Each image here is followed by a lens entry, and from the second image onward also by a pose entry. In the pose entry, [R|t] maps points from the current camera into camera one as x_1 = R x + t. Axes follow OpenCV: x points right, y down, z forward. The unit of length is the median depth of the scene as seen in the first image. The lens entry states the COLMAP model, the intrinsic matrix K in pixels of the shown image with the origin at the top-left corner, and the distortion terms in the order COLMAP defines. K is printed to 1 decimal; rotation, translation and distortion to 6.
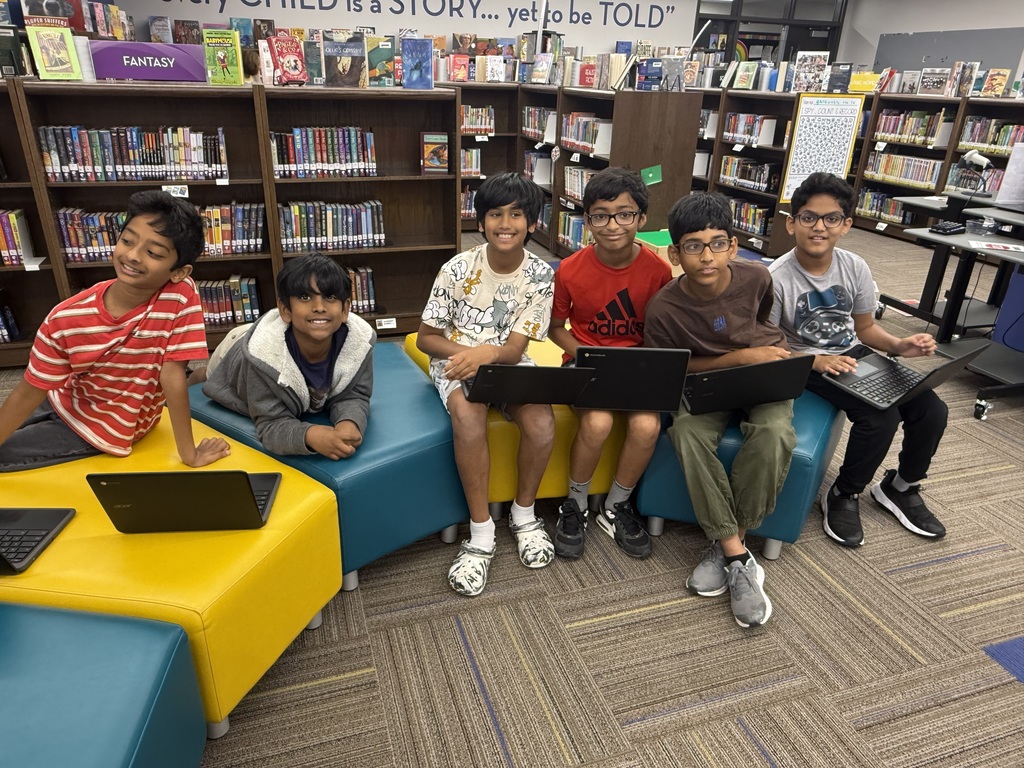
lens RADIAL K [[682.6, 0, 507.2], [0, 682.6, 381.1], [0, 0, 1]] dist [0.009815, 0.000939]
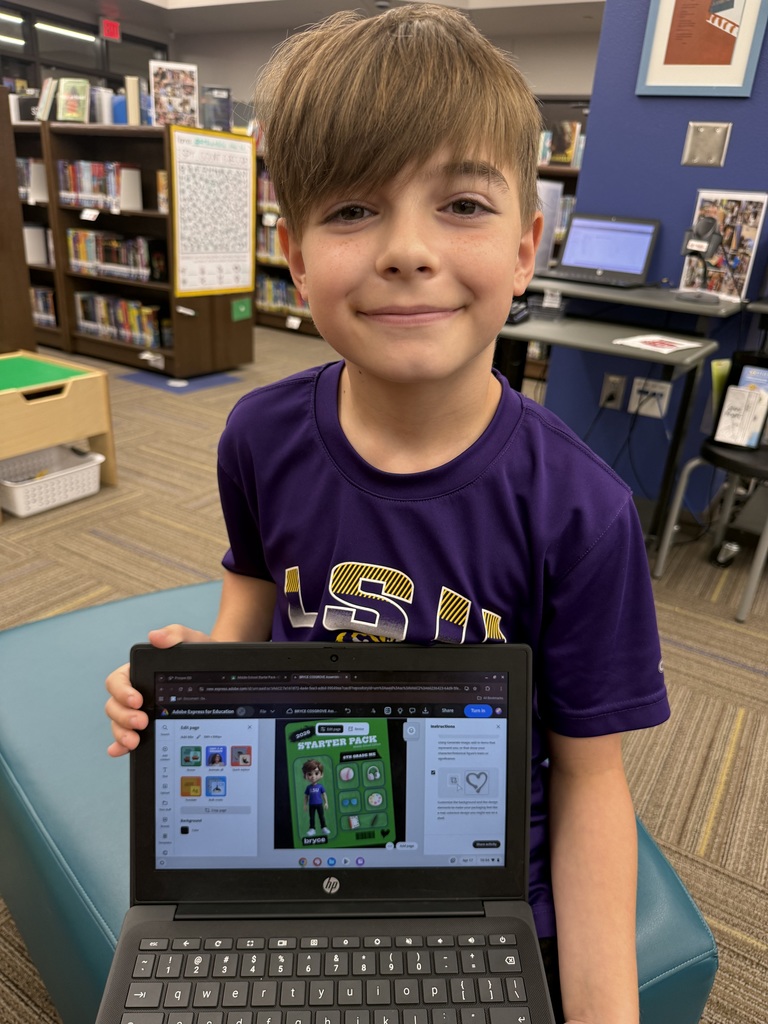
lens RADIAL K [[727.9, 0, 381.1], [0, 727.9, 518.5], [0, 0, 1]] dist [-0.019274, -0.000347]
pose [[0.768763, -0.229695, 0.596861, 0.079820], [0.213619, 0.971900, 0.098882, -0.075057], [-0.602802, 0.051484, 0.796228, 0.317145]]
